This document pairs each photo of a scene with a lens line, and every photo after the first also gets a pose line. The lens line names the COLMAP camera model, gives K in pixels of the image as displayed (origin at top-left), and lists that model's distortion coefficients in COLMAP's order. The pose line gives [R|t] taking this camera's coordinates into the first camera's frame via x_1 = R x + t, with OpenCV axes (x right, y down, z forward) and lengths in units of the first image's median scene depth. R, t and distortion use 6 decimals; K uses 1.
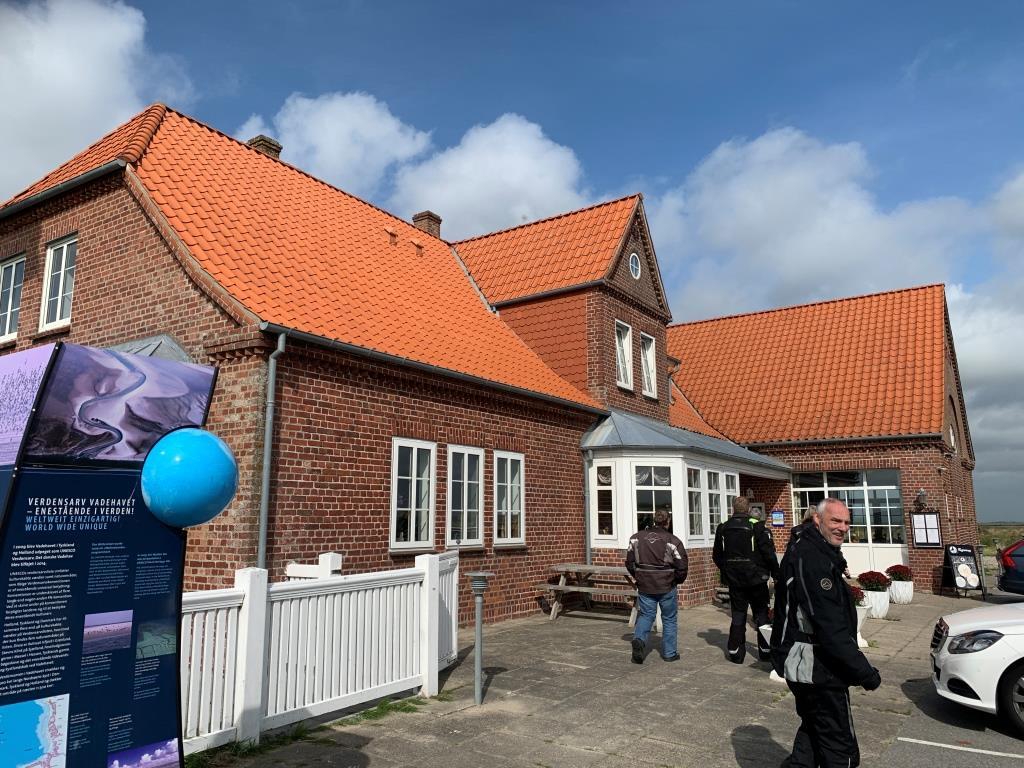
lens RADIAL K [[776.9, 0, 506.2], [0, 776.9, 379.4], [0, 0, 1]] dist [0.025275, -0.023936]
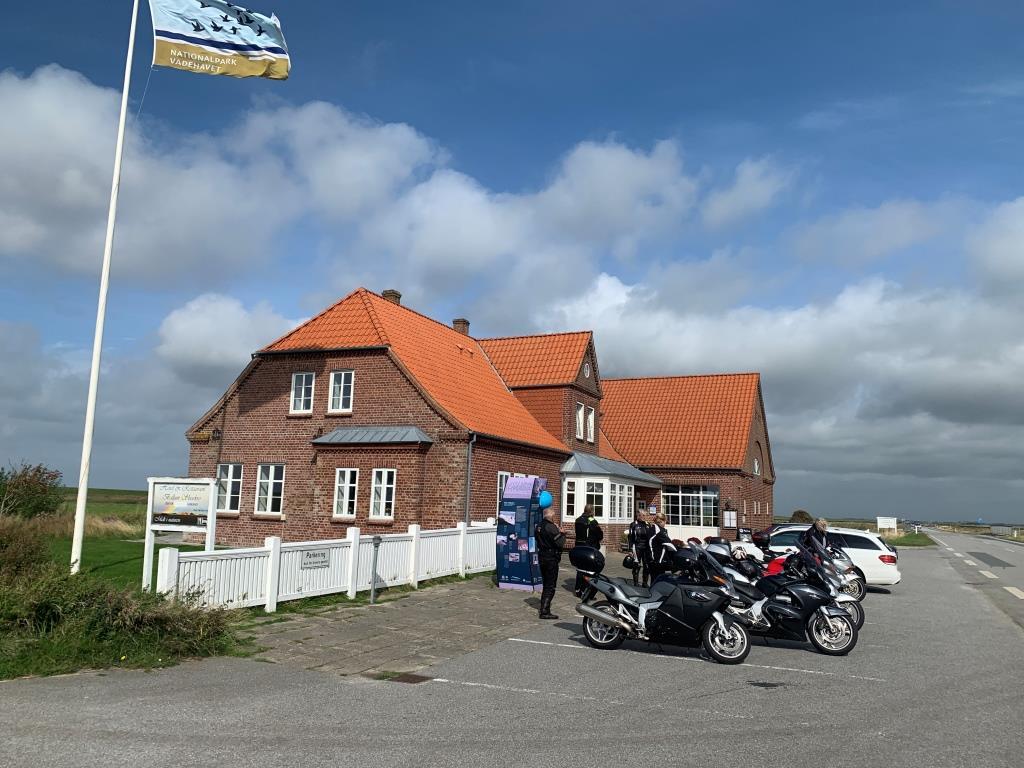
lens RADIAL K [[776.9, 0, 501.4], [0, 776.9, 380.7], [0, 0, 1]] dist [0.025275, -0.023936]
pose [[0.989502, 0.060101, 0.131428, -1.482552], [-0.063345, 0.997778, 0.020637, -0.795413], [-0.129896, -0.028746, 0.991111, -4.281702]]
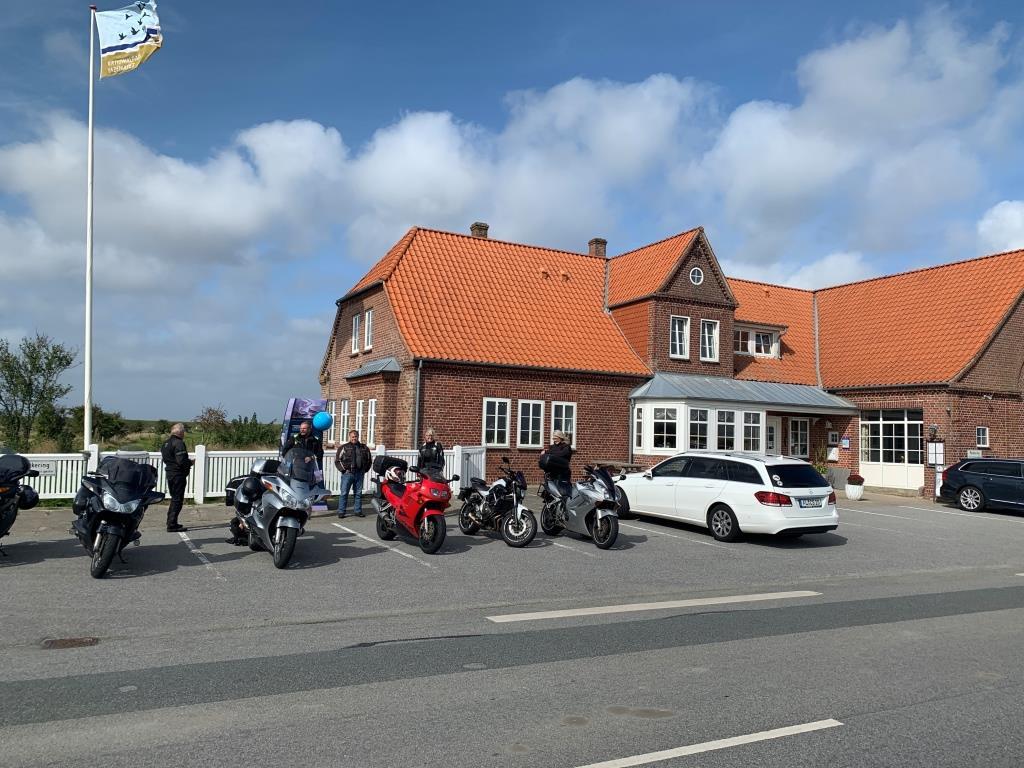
lens RADIAL K [[776.9, 0, 508.6], [0, 776.9, 388.9], [0, 0, 1]] dist [0.025275, -0.023936]
pose [[0.870803, -0.001771, -0.491630, 3.241361], [0.057625, 0.993468, 0.098490, -0.530037], [0.488244, -0.114096, 0.865217, -2.862757]]
